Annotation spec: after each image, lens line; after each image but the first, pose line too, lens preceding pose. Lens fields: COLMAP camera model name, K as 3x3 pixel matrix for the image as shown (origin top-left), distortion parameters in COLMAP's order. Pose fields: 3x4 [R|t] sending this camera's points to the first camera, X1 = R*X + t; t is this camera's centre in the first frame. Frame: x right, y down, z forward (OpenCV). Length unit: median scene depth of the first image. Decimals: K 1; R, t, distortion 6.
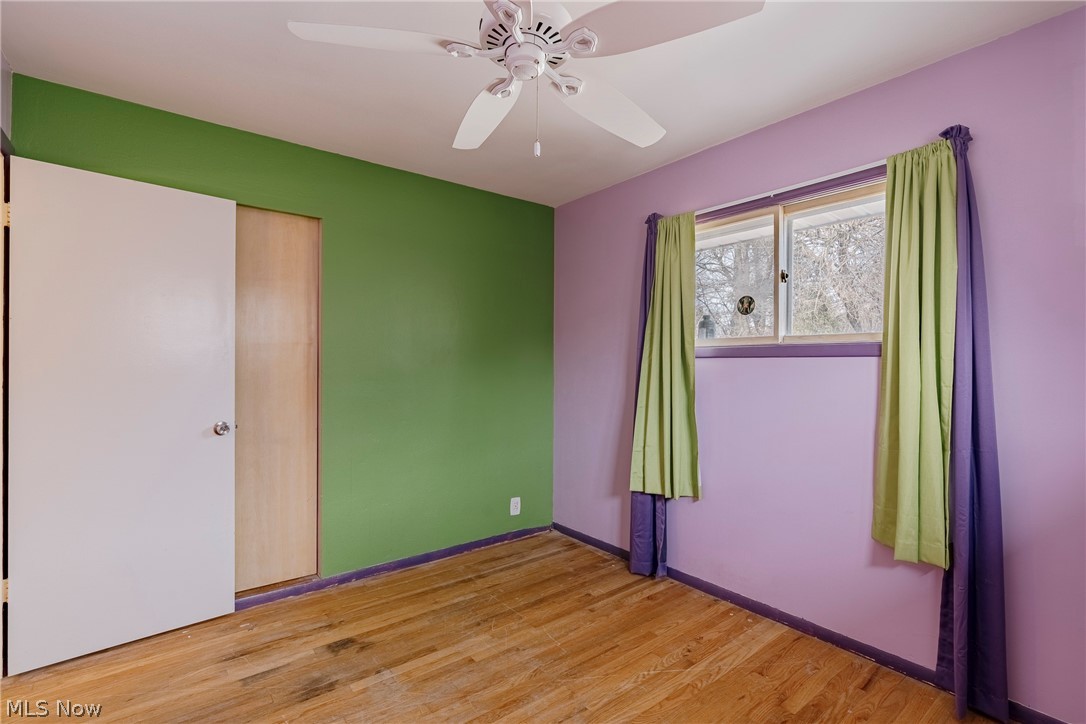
lens RADIAL K [[492.2, 0, 546.8], [0, 492.2, 361.6], [0, 0, 1]] dist [-0.008177, 0.001162]
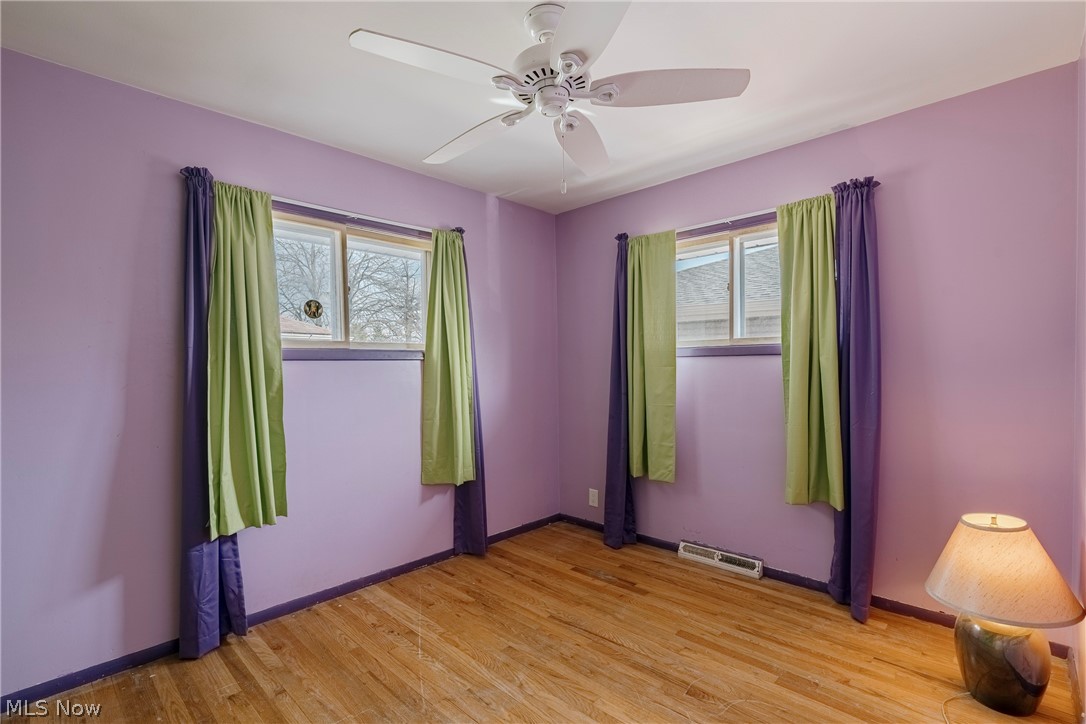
lens RADIAL K [[492.2, 0, 546.8], [0, 492.2, 361.6], [0, 0, 1]] dist [-0.008177, 0.001162]
pose [[-0.126555, 0.005953, 0.991942, -0.708490], [0.005183, 0.999972, -0.005340, 0.003022], [-0.991946, 0.004465, -0.126582, 0.682662]]
